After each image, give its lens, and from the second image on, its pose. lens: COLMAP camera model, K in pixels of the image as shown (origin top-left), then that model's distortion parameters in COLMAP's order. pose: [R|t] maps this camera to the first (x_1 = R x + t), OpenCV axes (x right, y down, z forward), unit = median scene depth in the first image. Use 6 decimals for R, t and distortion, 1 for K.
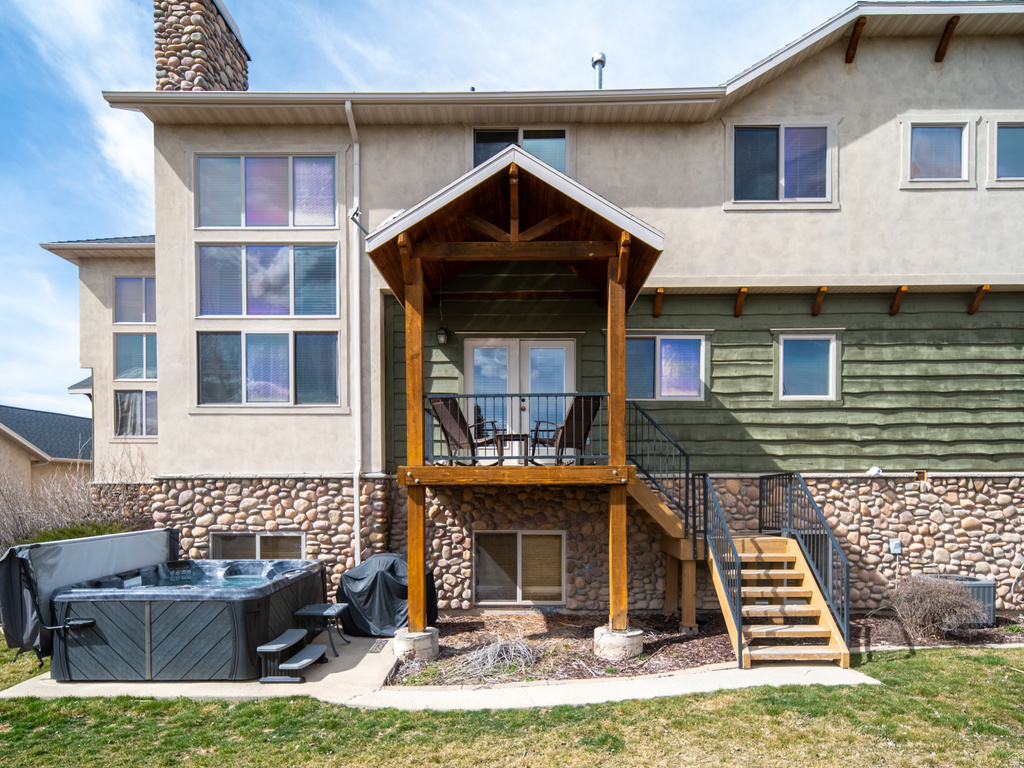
lens RADIAL K [[563.2, 0, 516.6], [0, 563.2, 416.3], [0, 0, 1]] dist [0.001758, 0.000753]
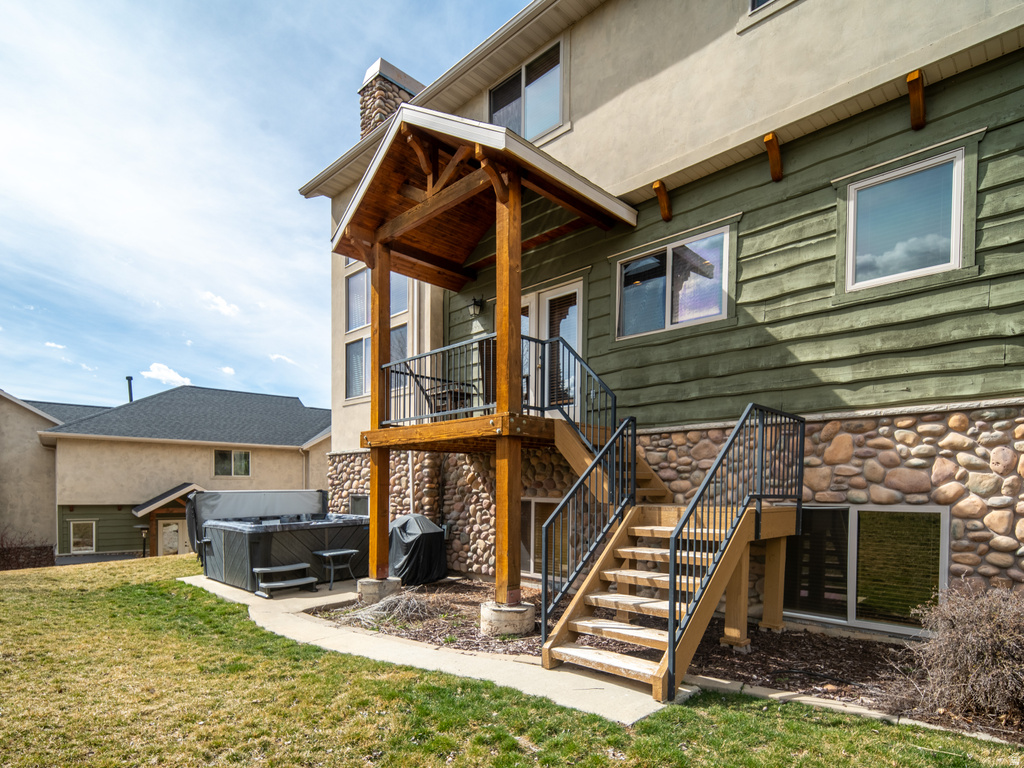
lens RADIAL K [[568.4, 0, 516.4], [0, 568.4, 424.0], [0, 0, 1]] dist [0.003026, -0.000629]
pose [[0.718937, -0.073477, -0.691180, 0.642307], [0.084520, 0.996259, -0.017995, 0.096550], [0.689917, -0.045482, 0.722458, 0.312183]]
